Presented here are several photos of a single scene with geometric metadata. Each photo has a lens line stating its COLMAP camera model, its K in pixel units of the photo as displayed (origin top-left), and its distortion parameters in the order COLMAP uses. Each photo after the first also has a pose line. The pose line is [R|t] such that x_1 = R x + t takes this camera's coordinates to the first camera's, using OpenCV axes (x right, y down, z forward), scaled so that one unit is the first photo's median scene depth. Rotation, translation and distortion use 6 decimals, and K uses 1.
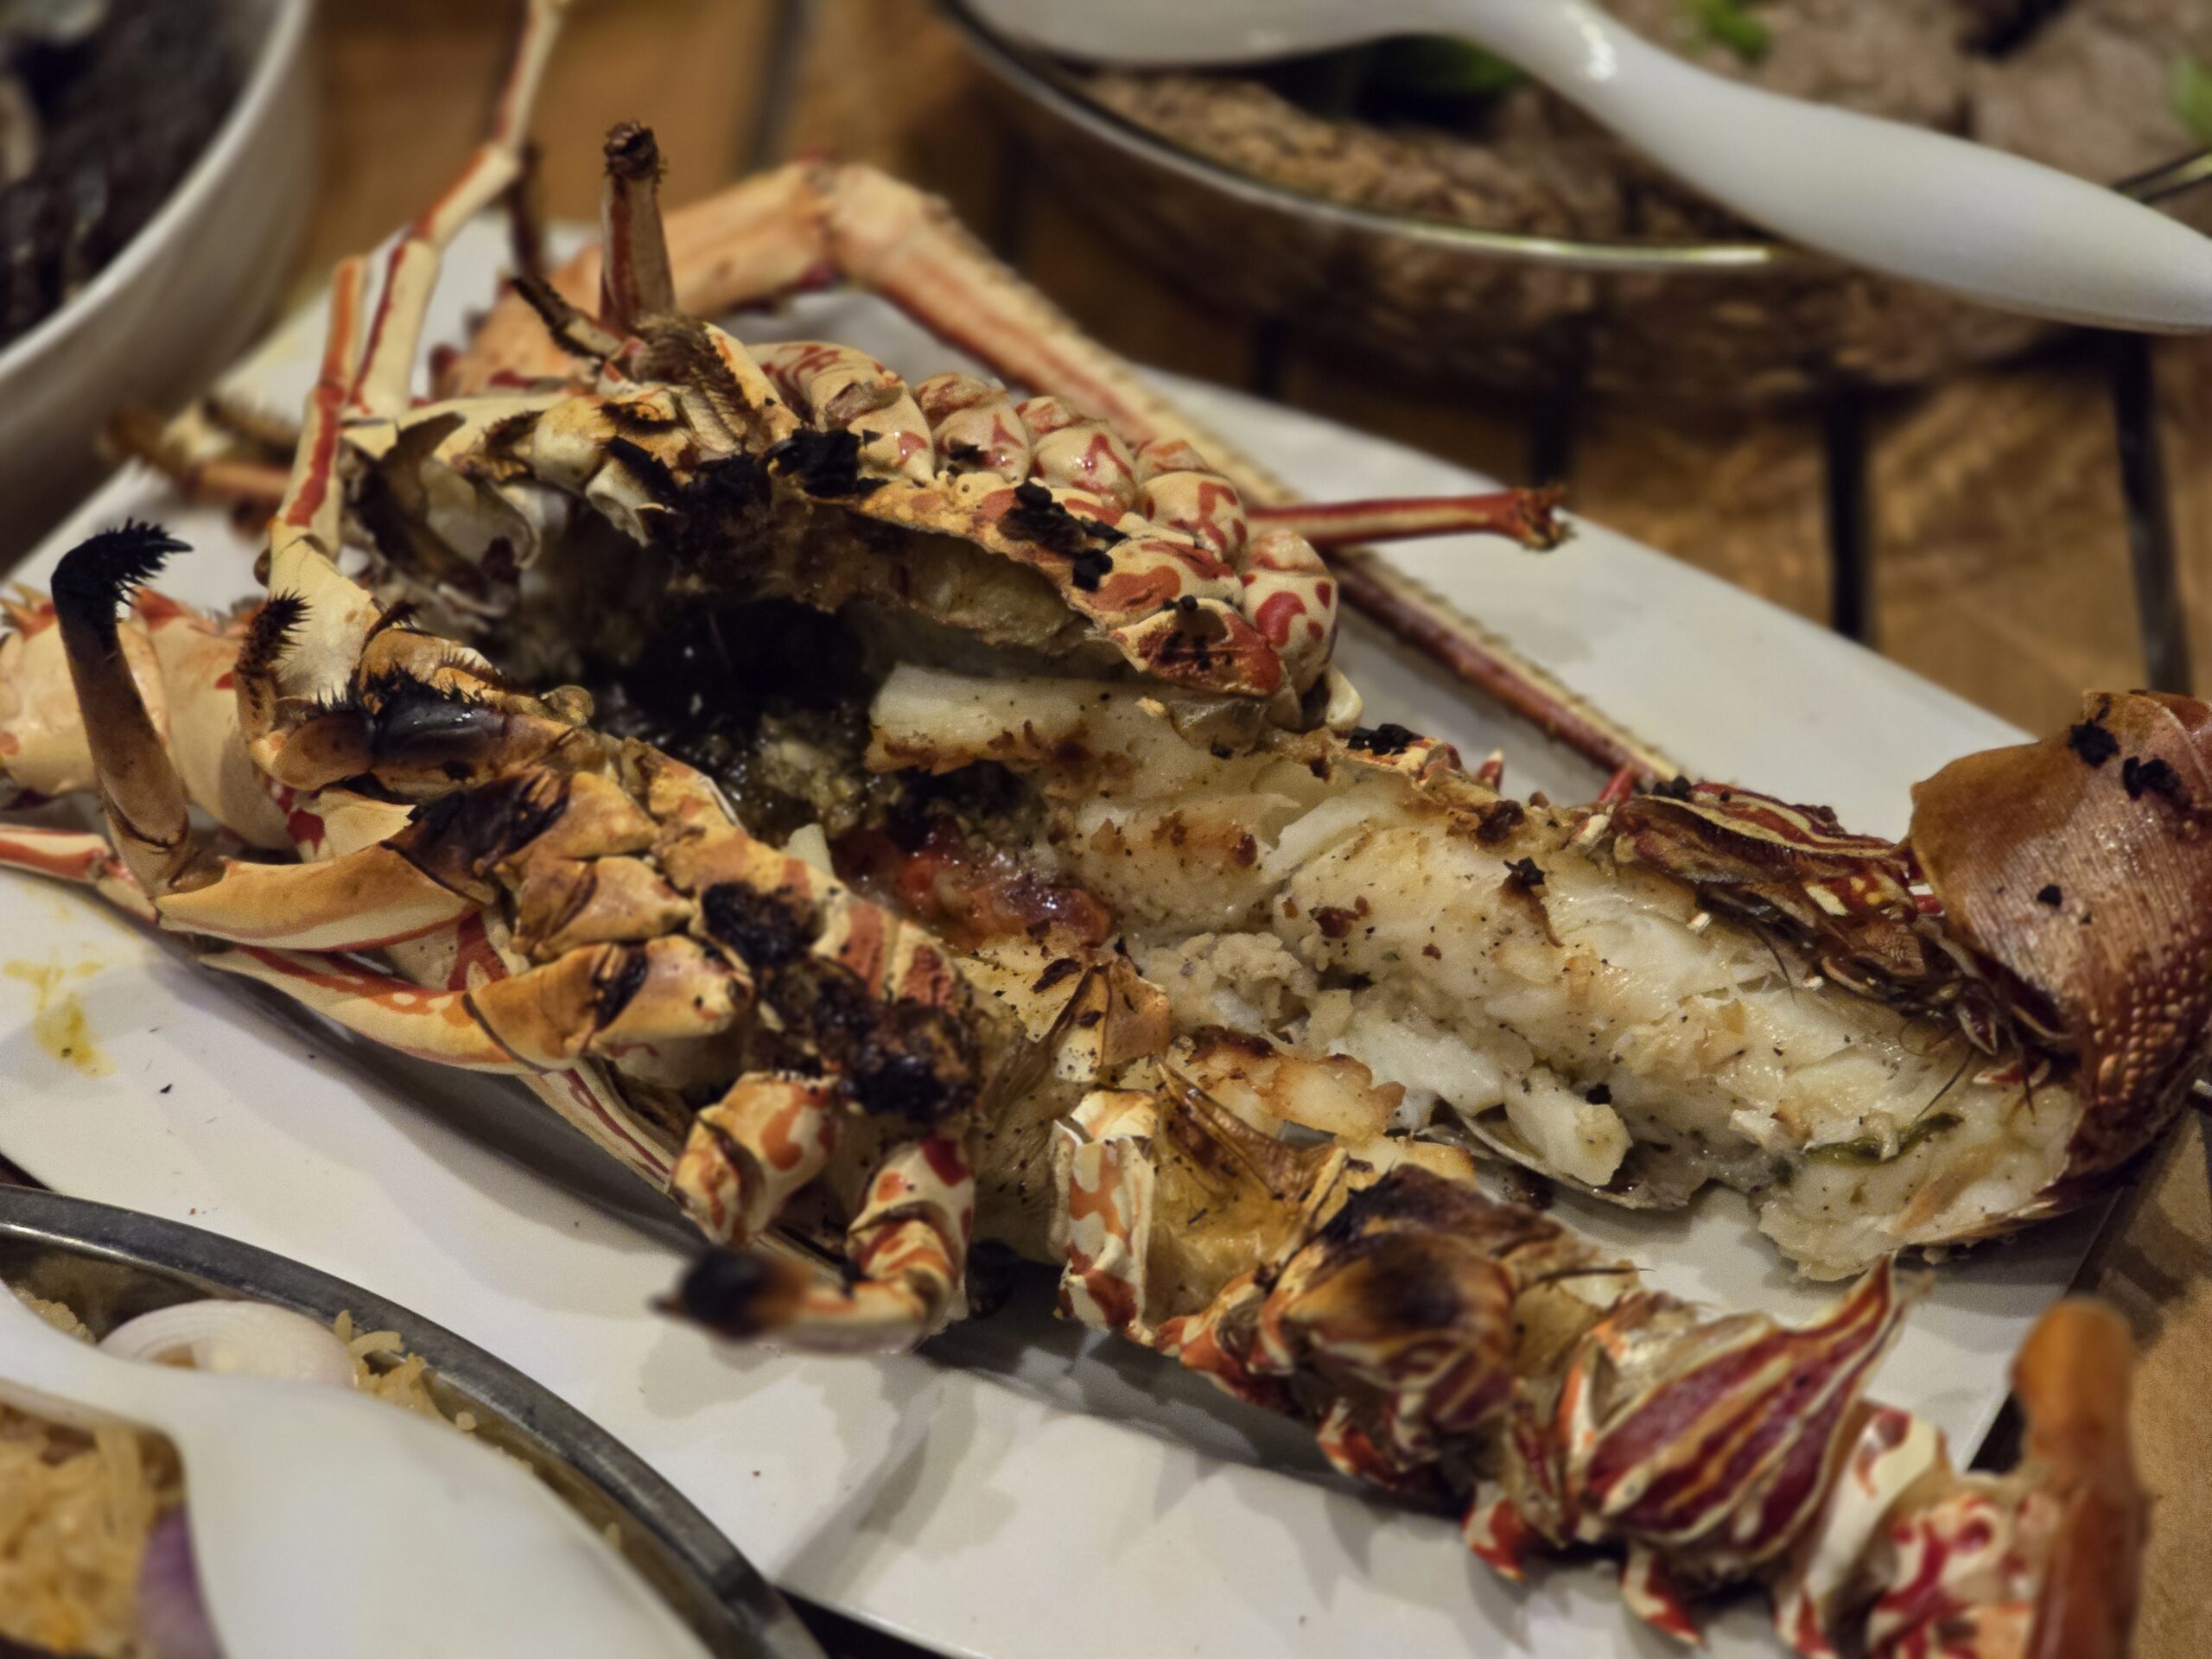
lens RADIAL K [[4484.5, 0, 1107.0], [0, 4484.5, 830.5], [0, 0, 1]] dist [-0.035036, 0.000000]
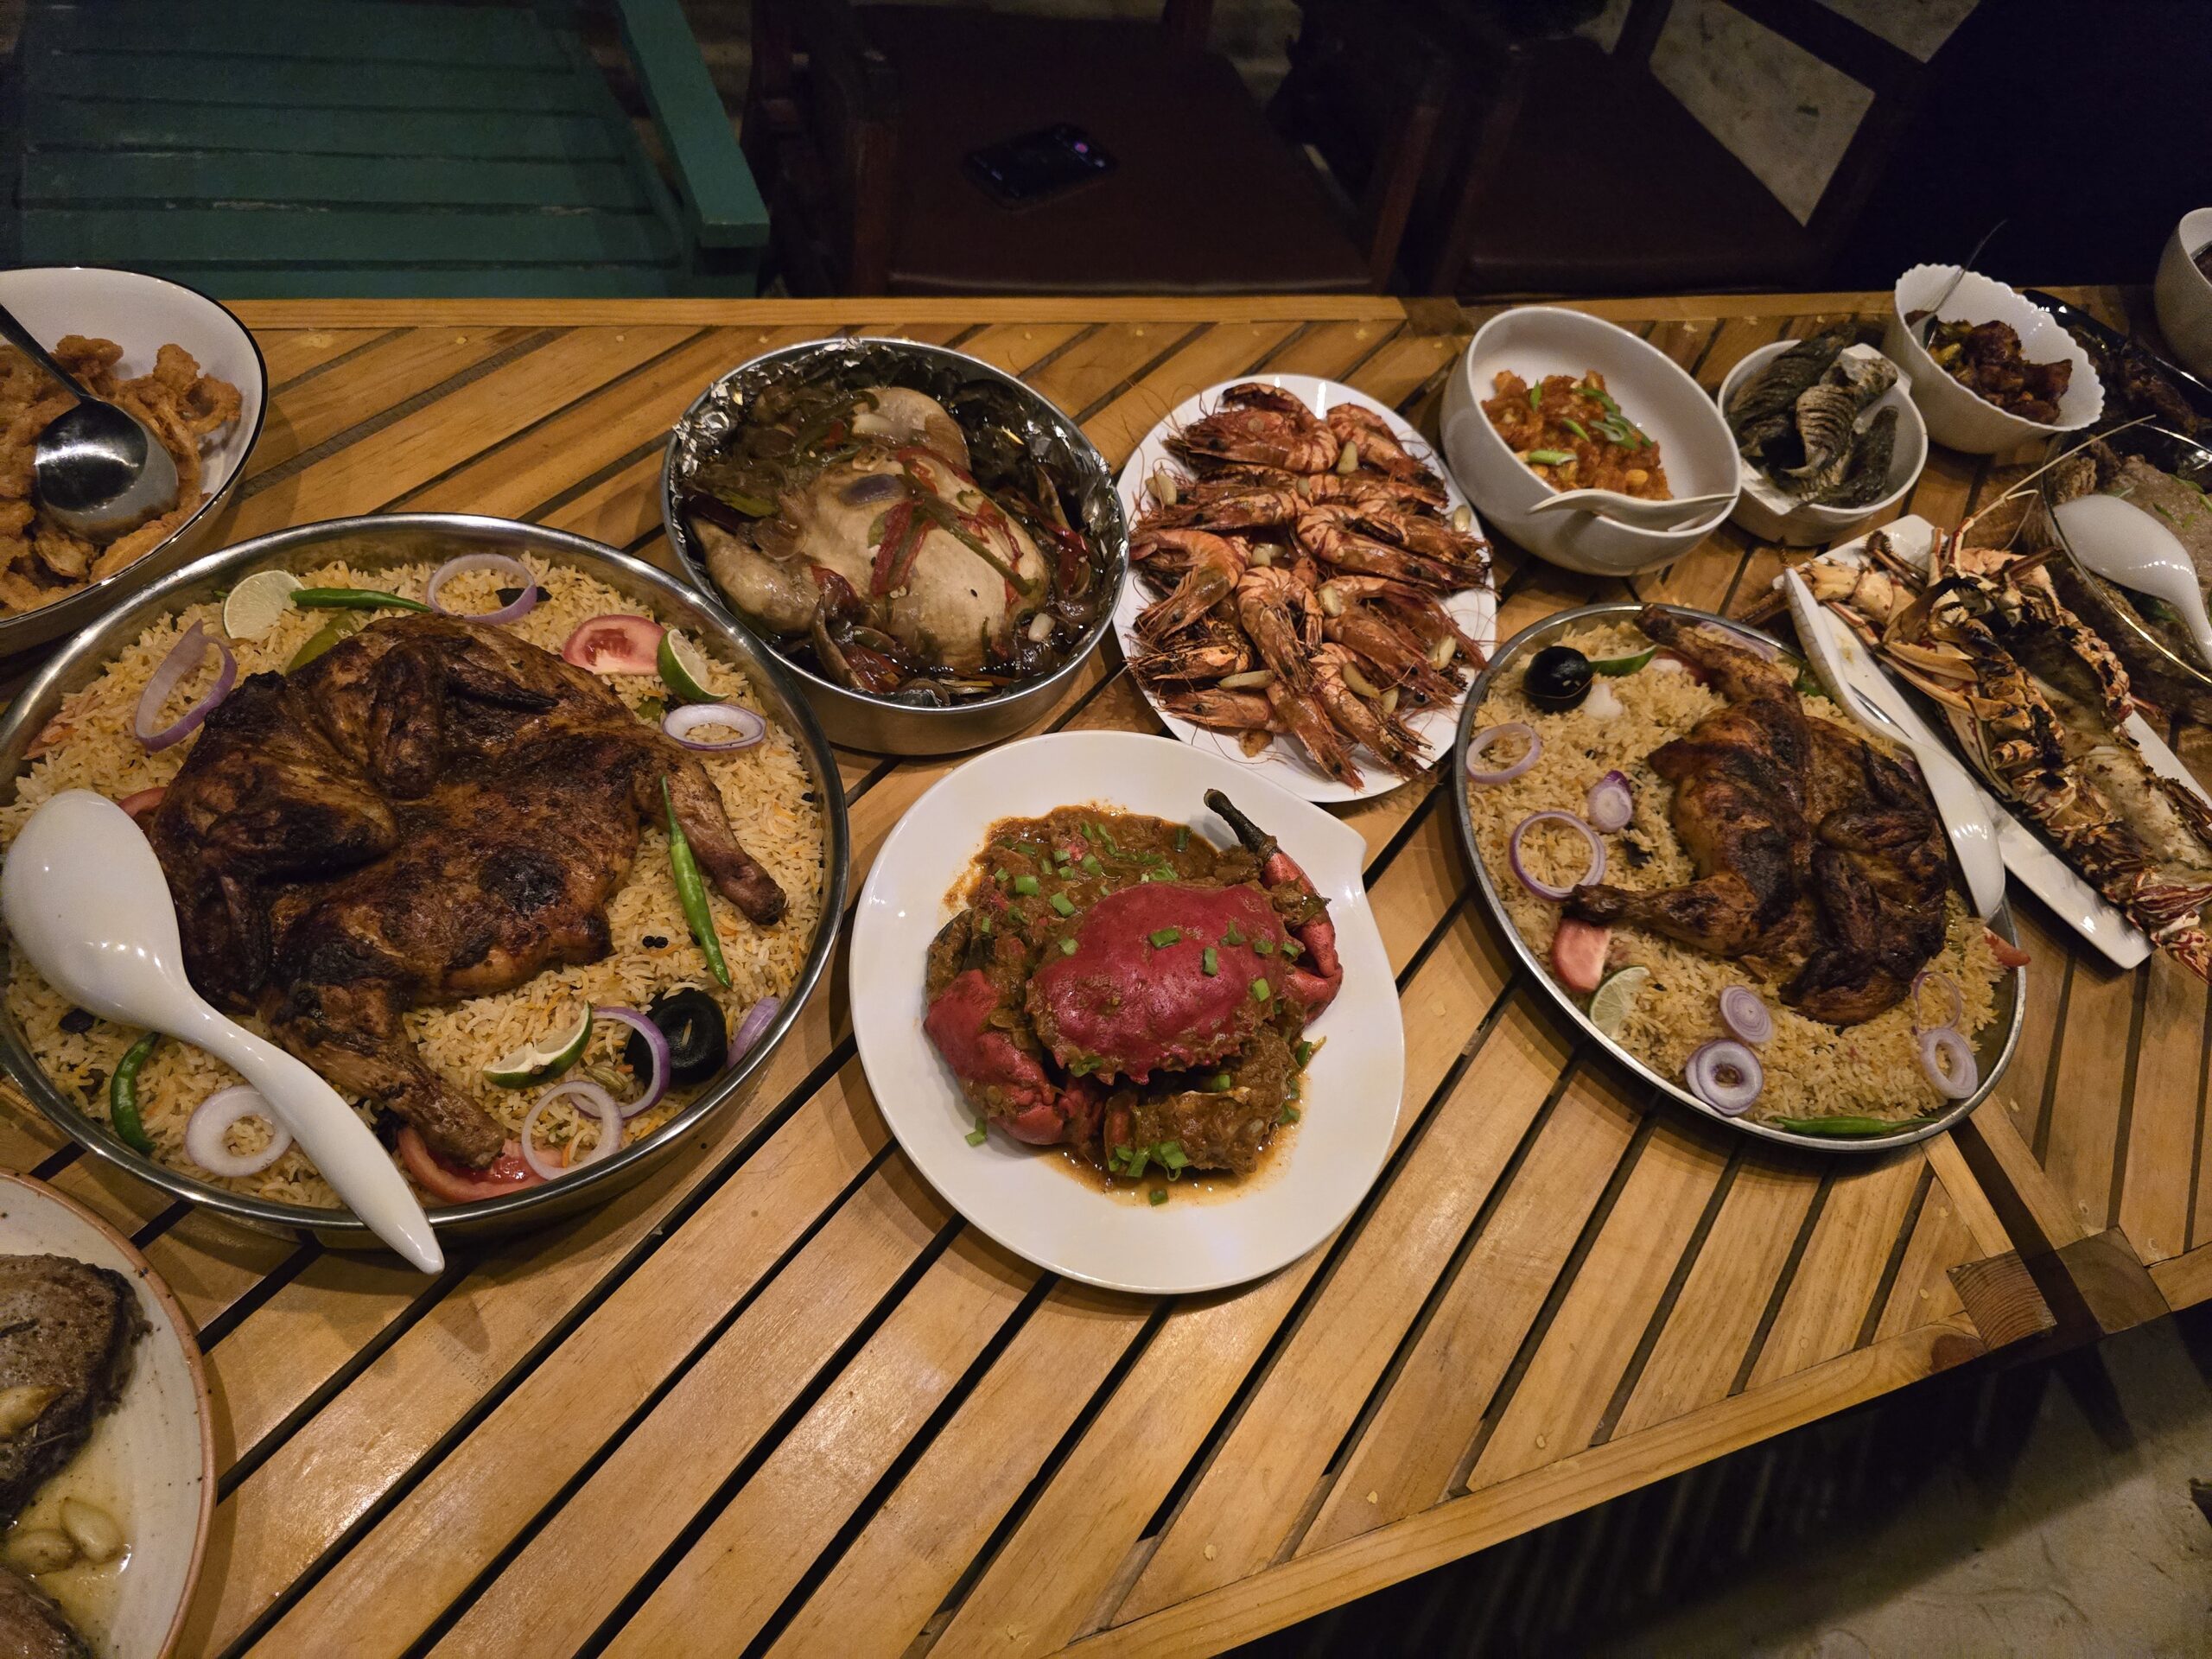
lens RADIAL K [[1485.4, 0, 1105.1], [0, 1485.4, 821.2], [0, 0, 1]] dist [-0.000879, -0.001059]
pose [[0.843553, 0.529463, -0.089929, -0.764379], [-0.501694, 0.836649, 0.219823, 0.285074], [0.191627, -0.140316, 0.971386, -0.872375]]
